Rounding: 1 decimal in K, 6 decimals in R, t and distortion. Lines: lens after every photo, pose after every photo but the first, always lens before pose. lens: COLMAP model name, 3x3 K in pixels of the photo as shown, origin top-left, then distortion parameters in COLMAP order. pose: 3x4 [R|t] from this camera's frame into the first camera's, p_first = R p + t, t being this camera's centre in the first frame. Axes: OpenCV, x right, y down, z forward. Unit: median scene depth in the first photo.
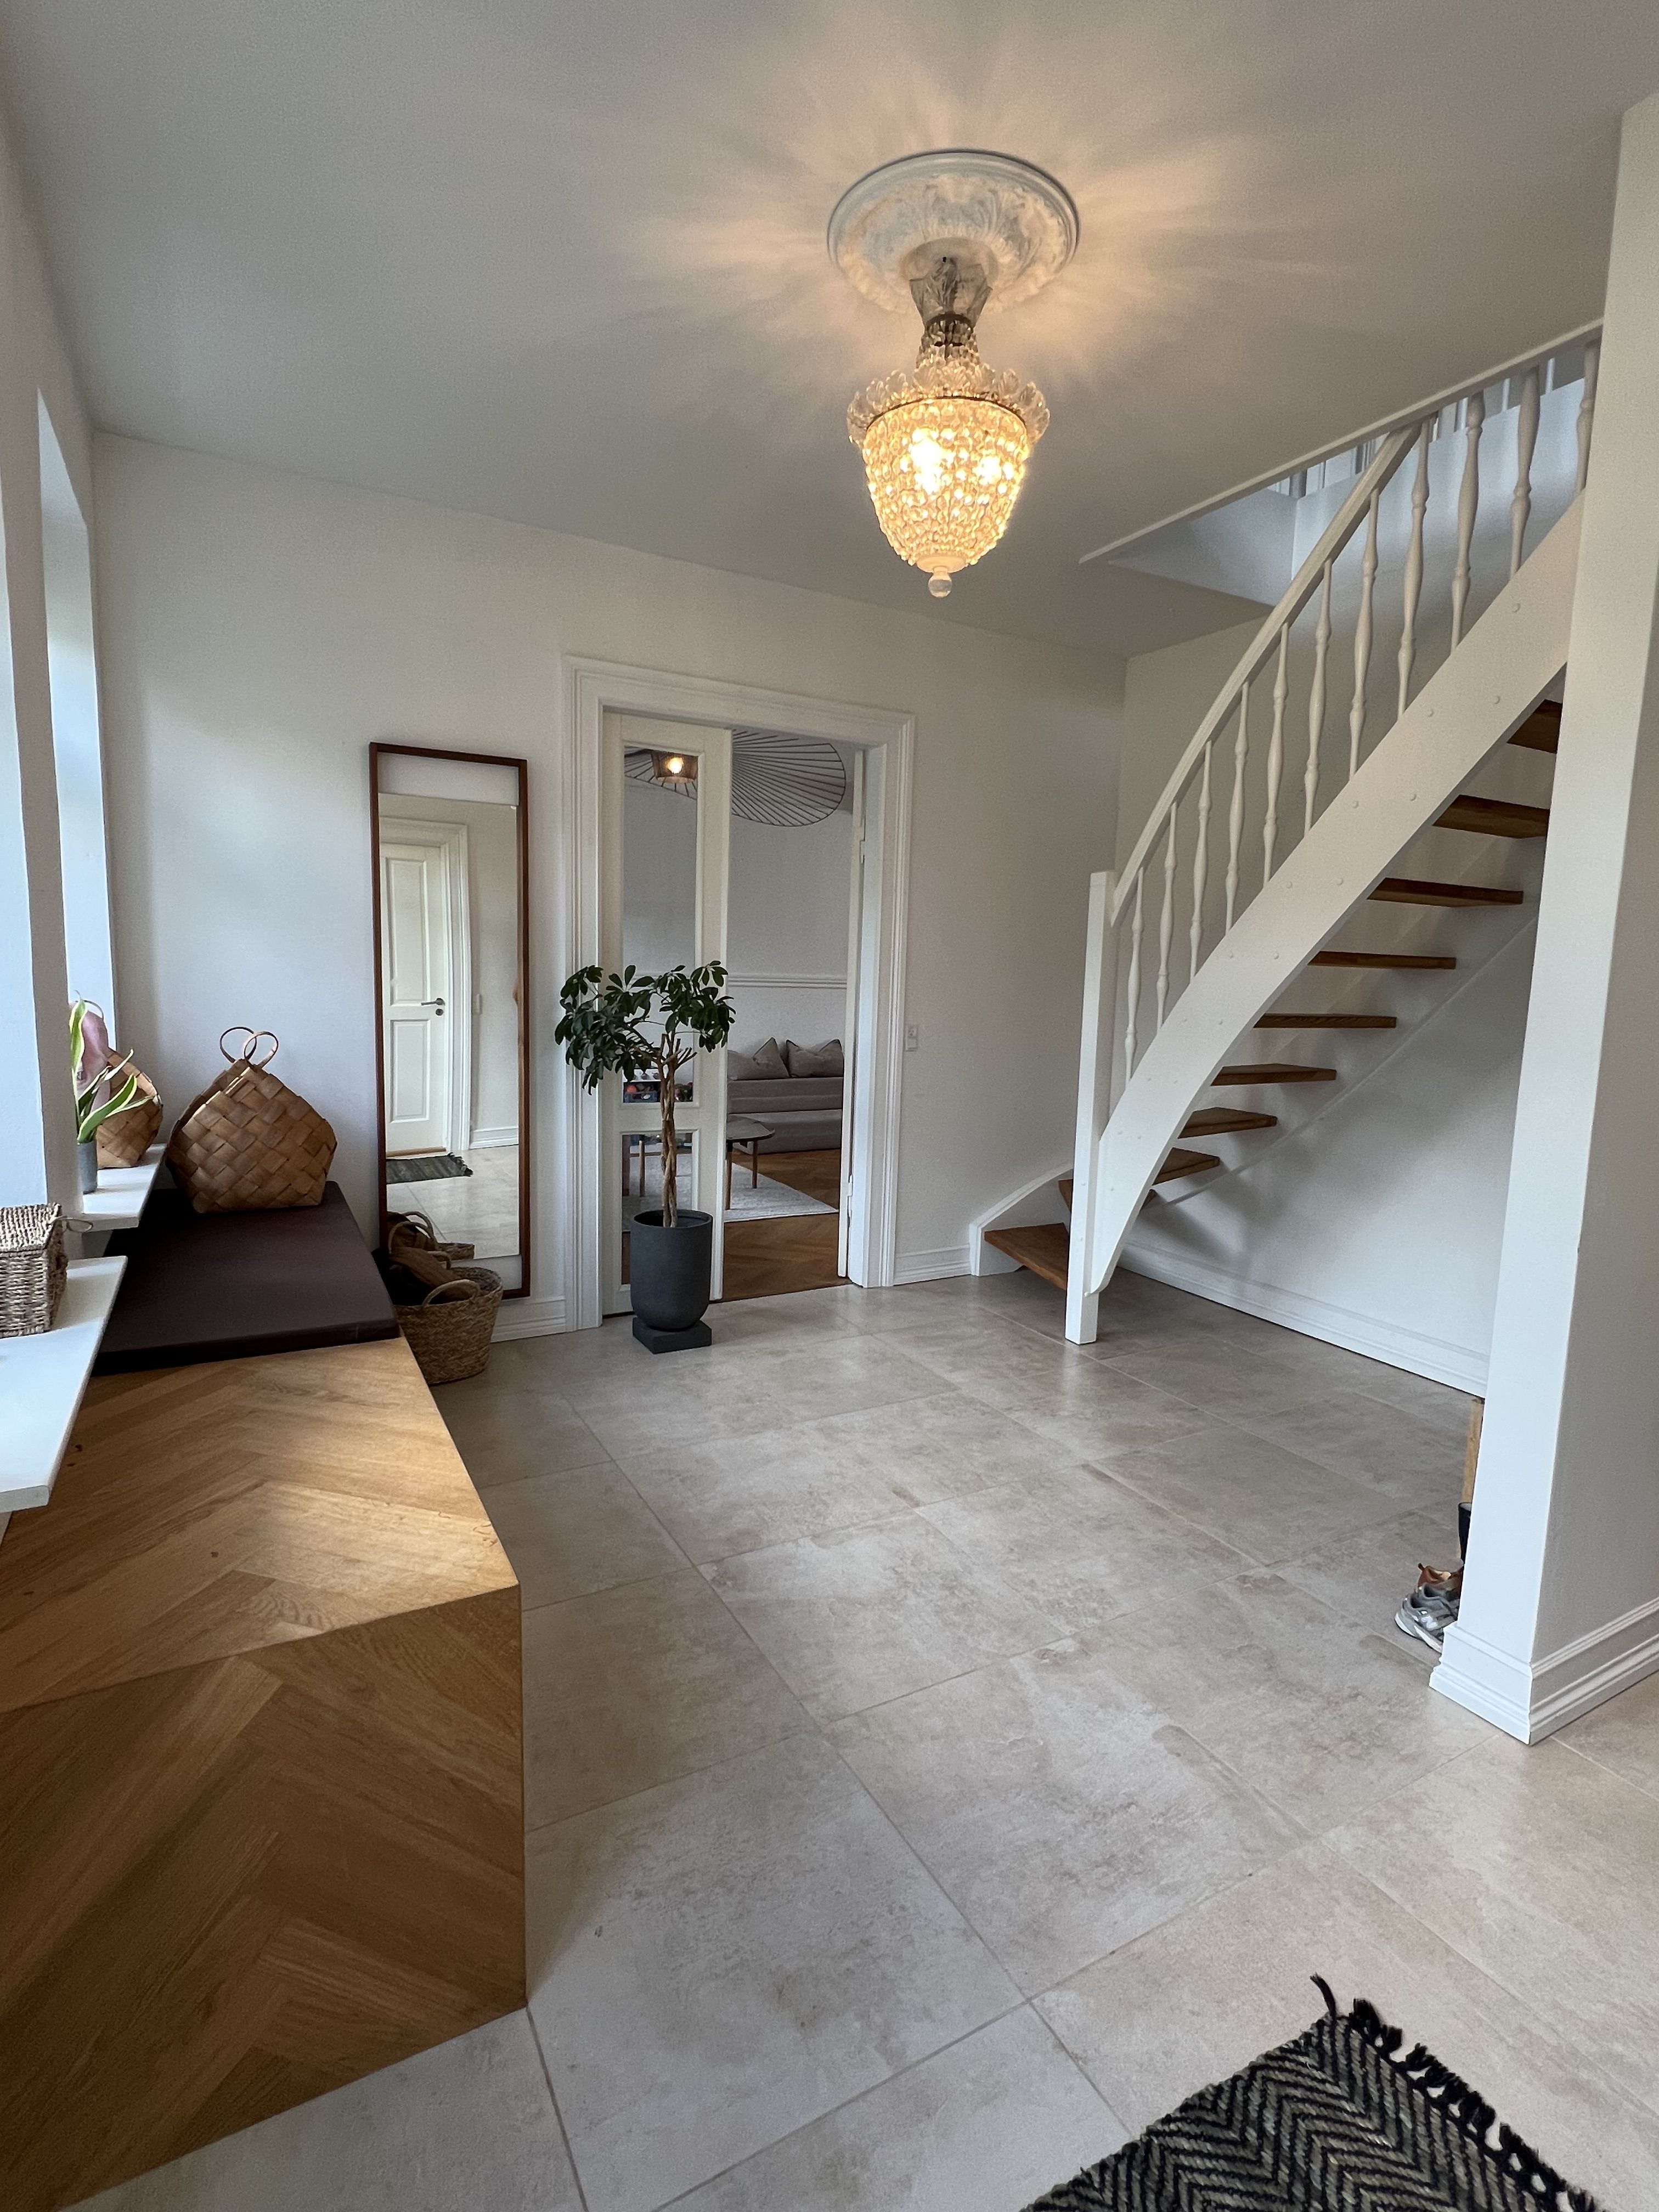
lens RADIAL K [[1099.5, 0, 834.8], [0, 1099.5, 1098.9], [0, 0, 1]] dist [-0.002183, 0.001279]
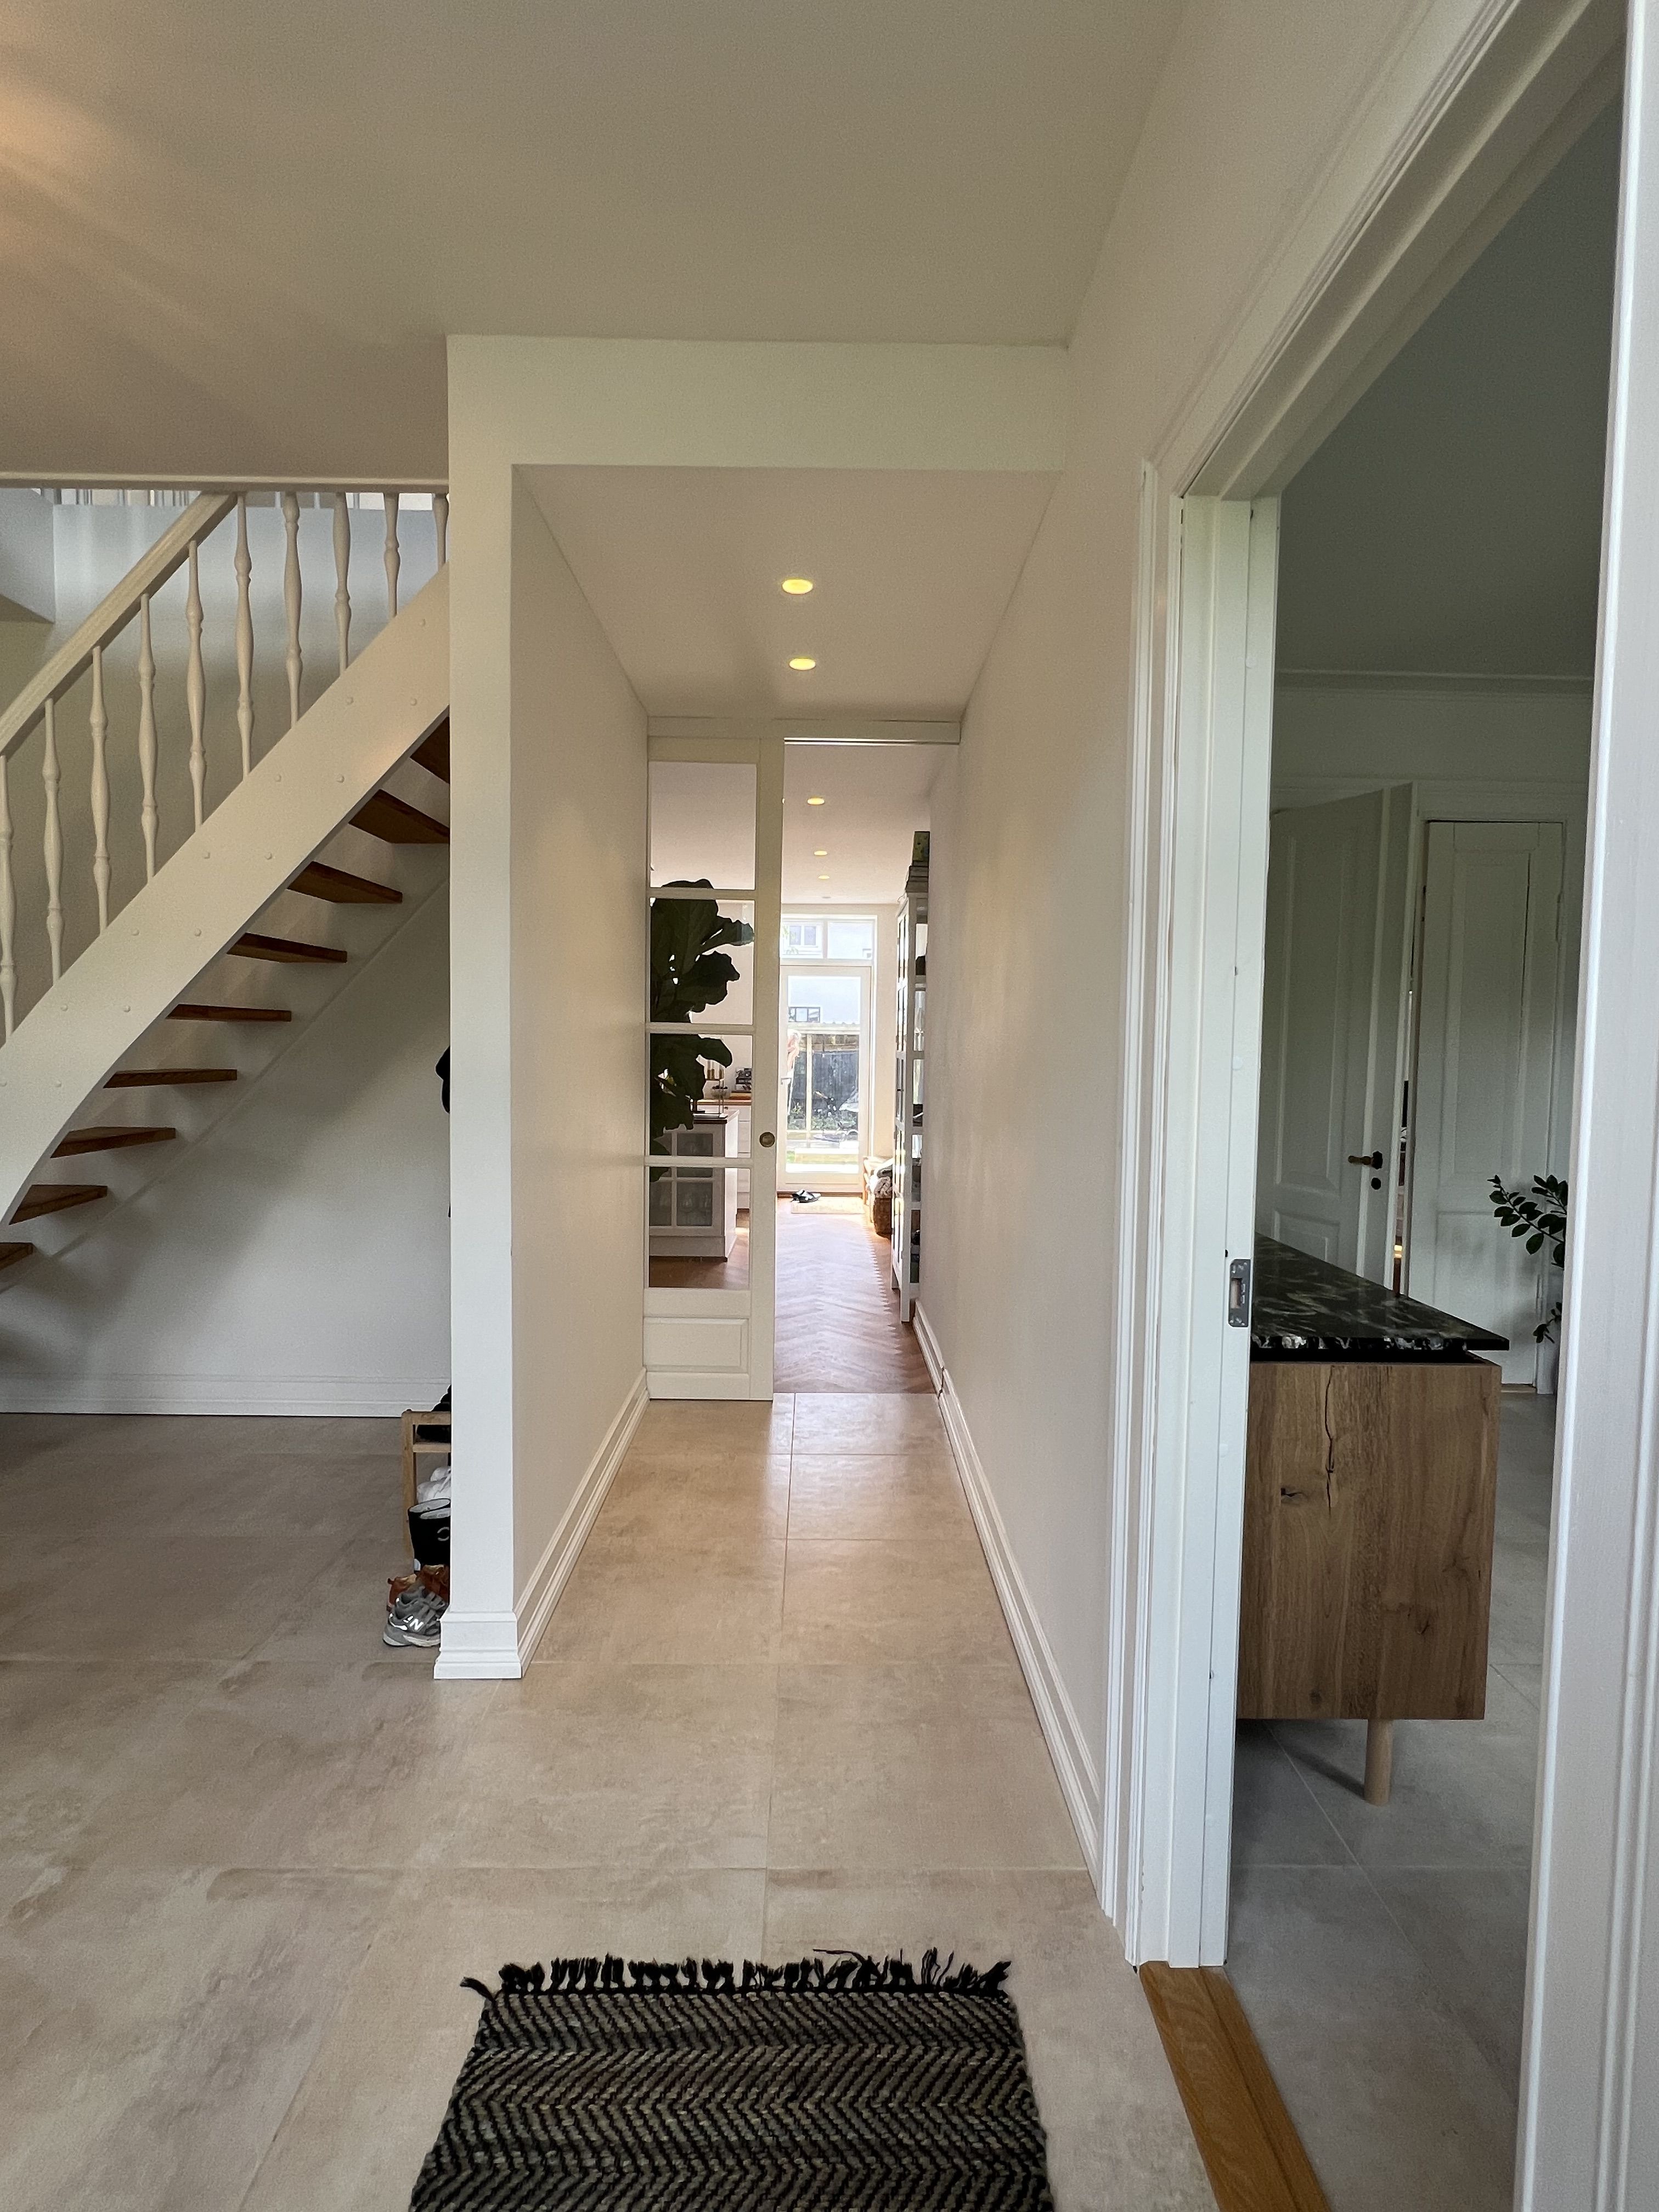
lens RADIAL K [[1099.5, 0, 834.8], [0, 1099.5, 1098.9], [0, 0, 1]] dist [-0.002183, 0.001279]
pose [[0.466703, -0.066602, 0.881903, -0.197134], [0.105988, 0.994186, 0.018993, -0.015688], [-0.878040, 0.084607, 0.471049, 0.091096]]
